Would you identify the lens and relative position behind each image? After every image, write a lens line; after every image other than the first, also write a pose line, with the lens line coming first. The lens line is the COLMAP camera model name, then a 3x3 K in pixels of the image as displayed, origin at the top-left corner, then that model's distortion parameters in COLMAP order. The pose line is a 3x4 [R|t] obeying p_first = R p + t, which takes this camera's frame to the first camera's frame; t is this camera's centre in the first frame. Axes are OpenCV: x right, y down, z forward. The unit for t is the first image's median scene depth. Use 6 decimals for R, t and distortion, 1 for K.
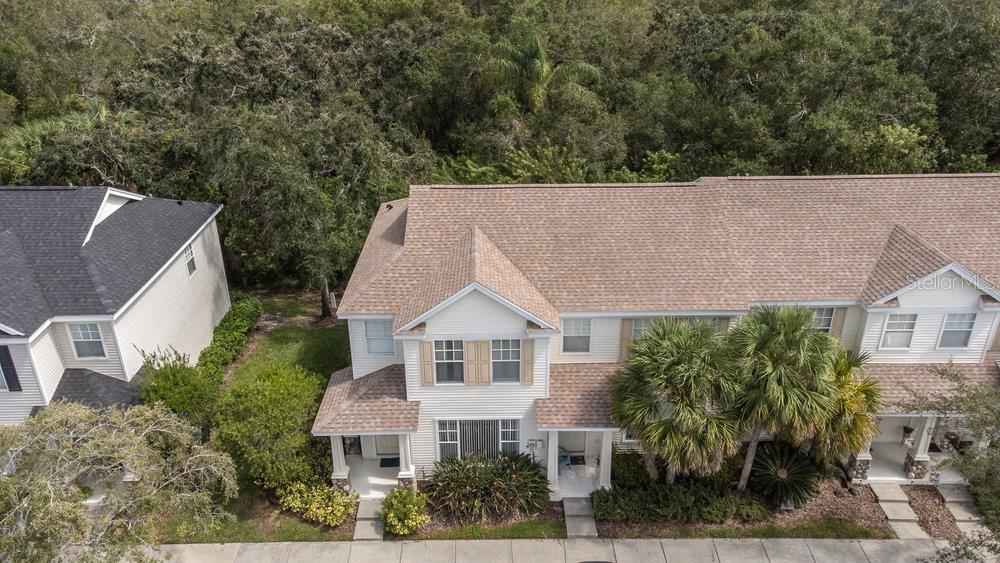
lens RADIAL K [[748.1, 0, 513.4], [0, 748.1, 278.6], [0, 0, 1]] dist [0.034797, 0.057329]
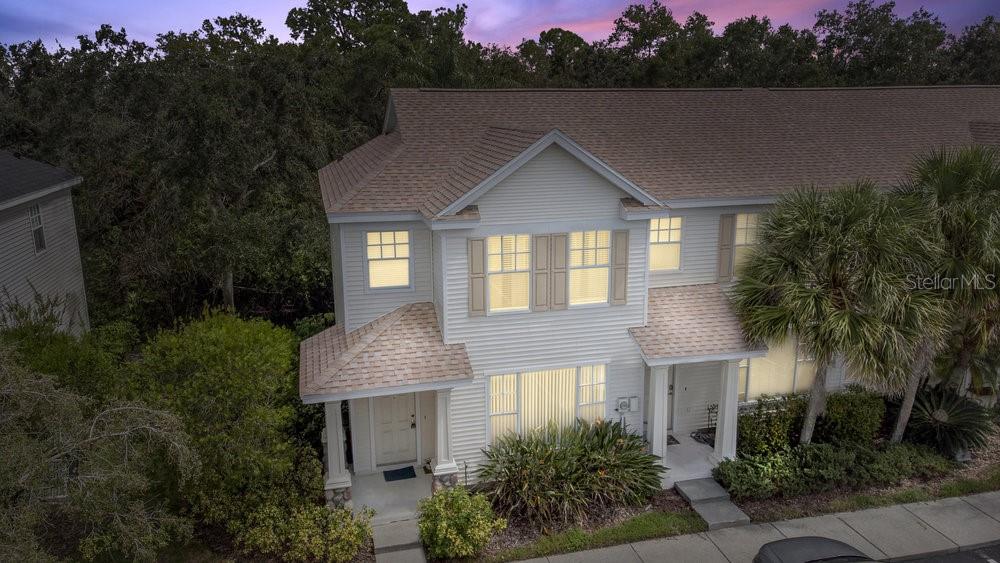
lens RADIAL K [[748.1, 0, 513.4], [0, 748.1, 278.6], [0, 0, 1]] dist [0.034797, 0.057329]
pose [[0.970183, -0.058133, 0.235300, -0.231272], [0.107731, 0.973070, -0.203785, 0.244323], [-0.217117, 0.223058, 0.950318, 0.361610]]
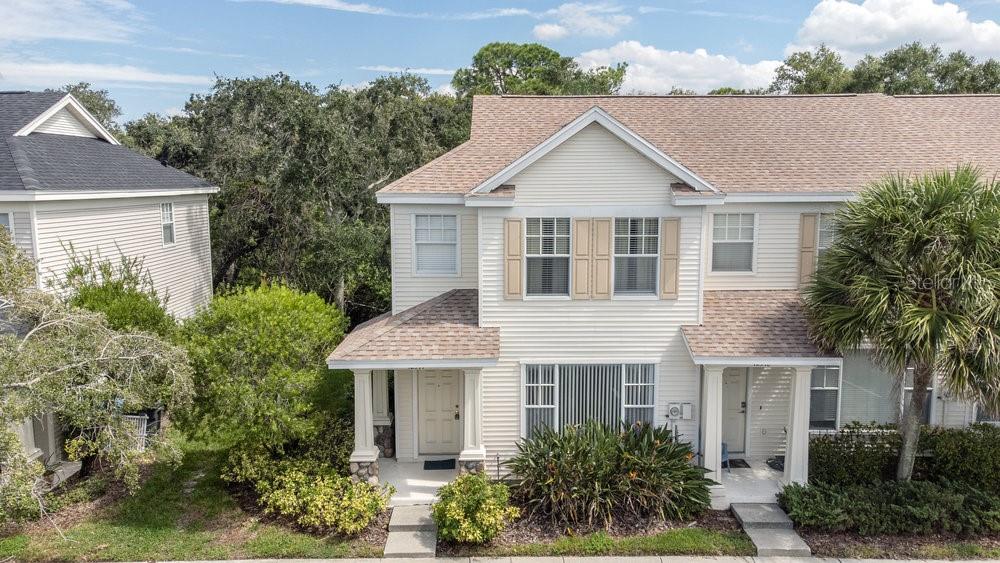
lens RADIAL K [[748.1, 0, 513.4], [0, 748.1, 278.6], [0, 0, 1]] dist [0.034797, 0.057329]
pose [[0.999990, -0.000626, 0.004518, -0.114792], [0.001983, 0.951684, -0.307074, 0.316887], [-0.004108, 0.307080, 0.951675, 0.384644]]
